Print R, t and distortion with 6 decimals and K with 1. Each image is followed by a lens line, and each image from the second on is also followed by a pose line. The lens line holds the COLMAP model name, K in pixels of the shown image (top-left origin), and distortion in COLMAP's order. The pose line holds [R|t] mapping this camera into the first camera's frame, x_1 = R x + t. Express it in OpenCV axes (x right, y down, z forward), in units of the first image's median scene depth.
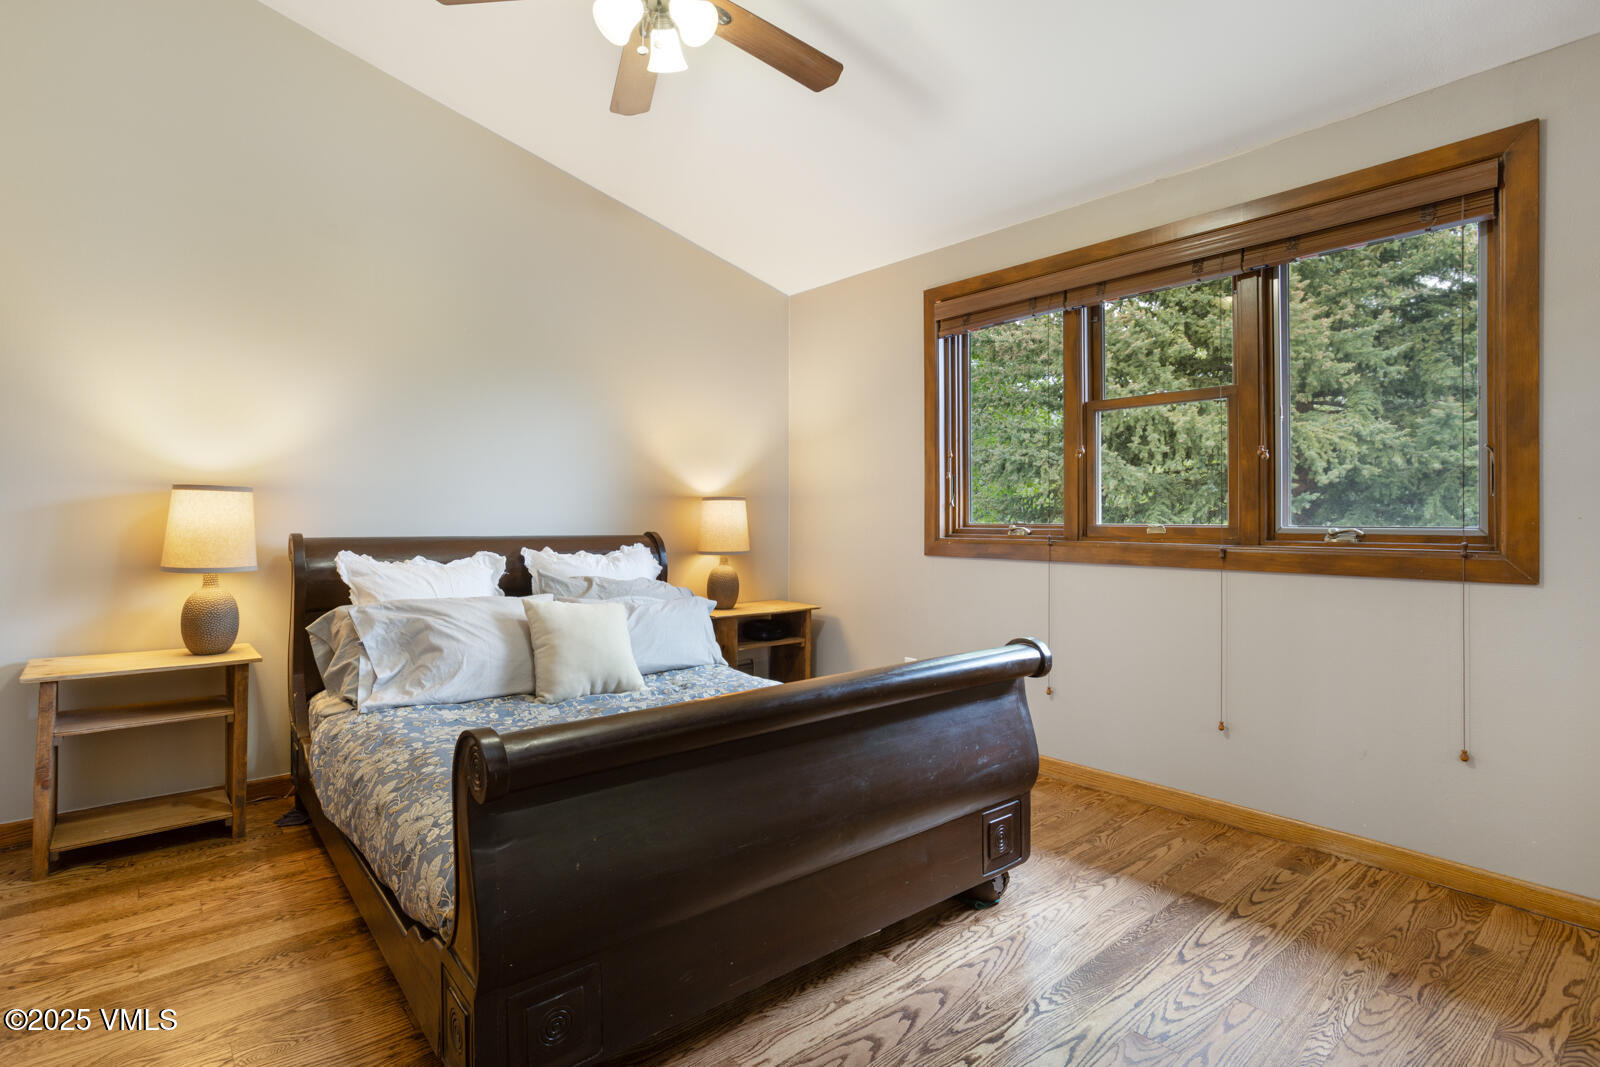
lens RADIAL K [[784.1, 0, 804.1], [0, 784.1, 524.3], [0, 0, 1]] dist [-0.016543, 0.000121]
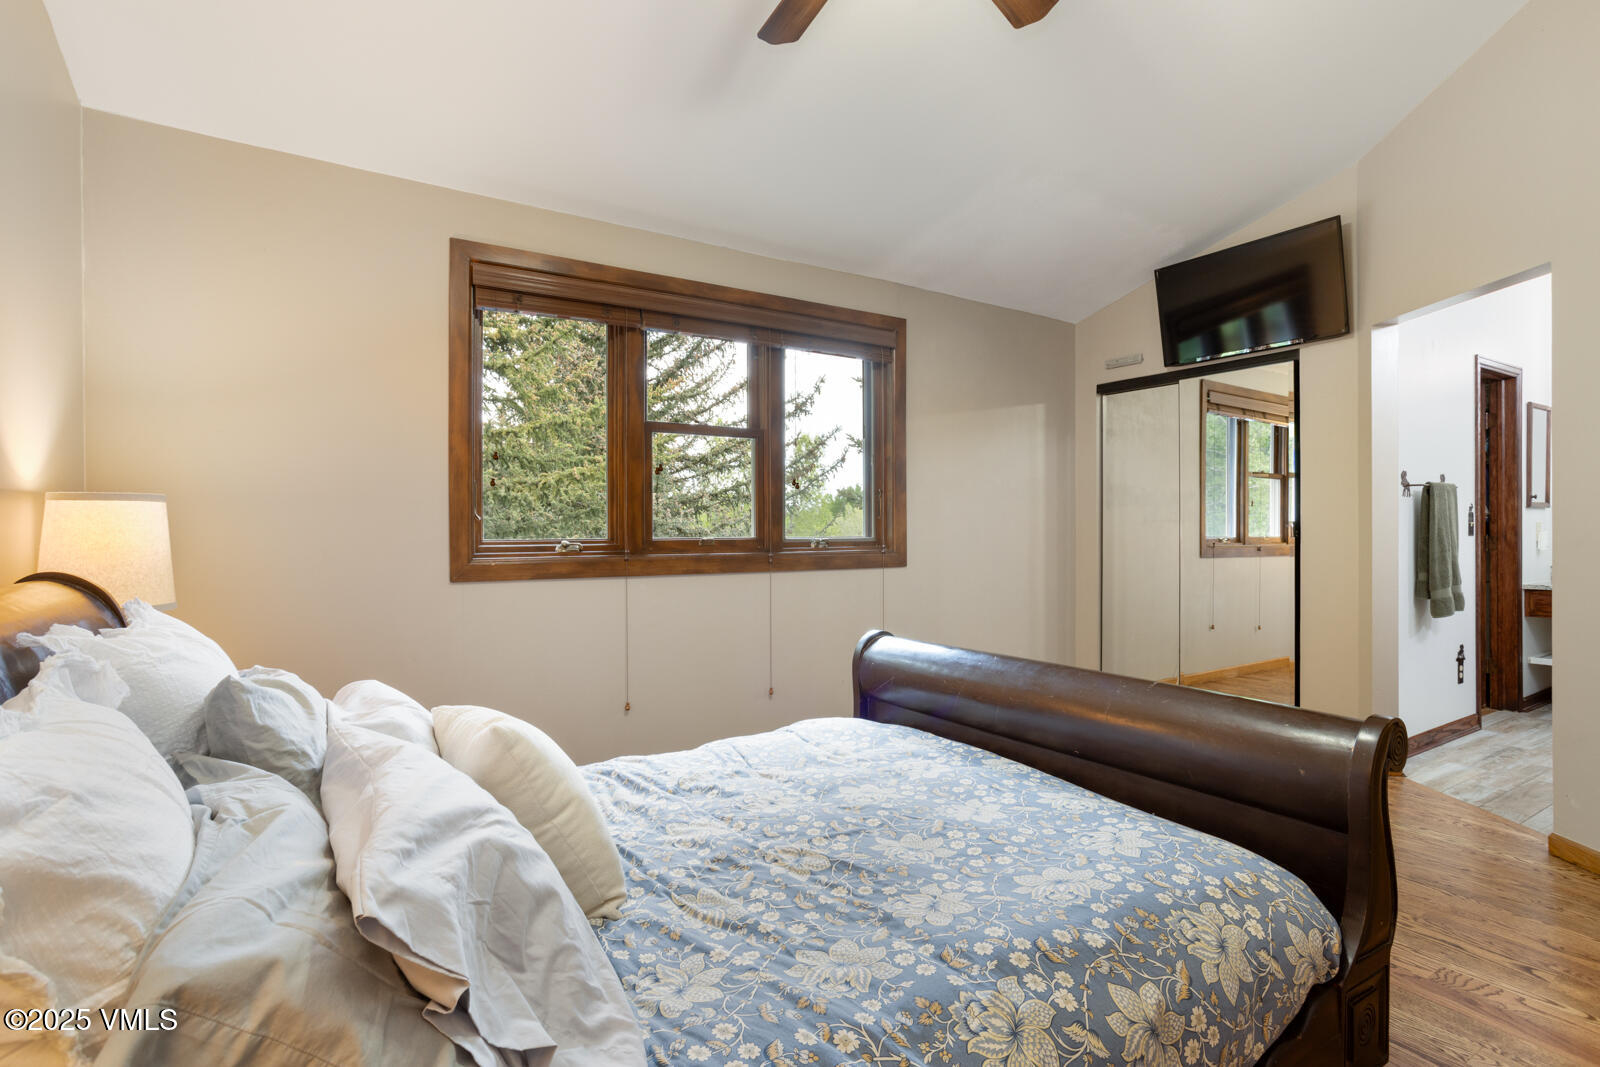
lens RADIAL K [[784.1, 0, 803.4], [0, 784.1, 530.5], [0, 0, 1]] dist [-0.016543, 0.000121]
pose [[0.137246, -0.003412, 0.990531, -0.707959], [0.014592, 0.999893, 0.001423, -0.010307], [-0.990430, 0.014259, 0.137281, 0.716061]]
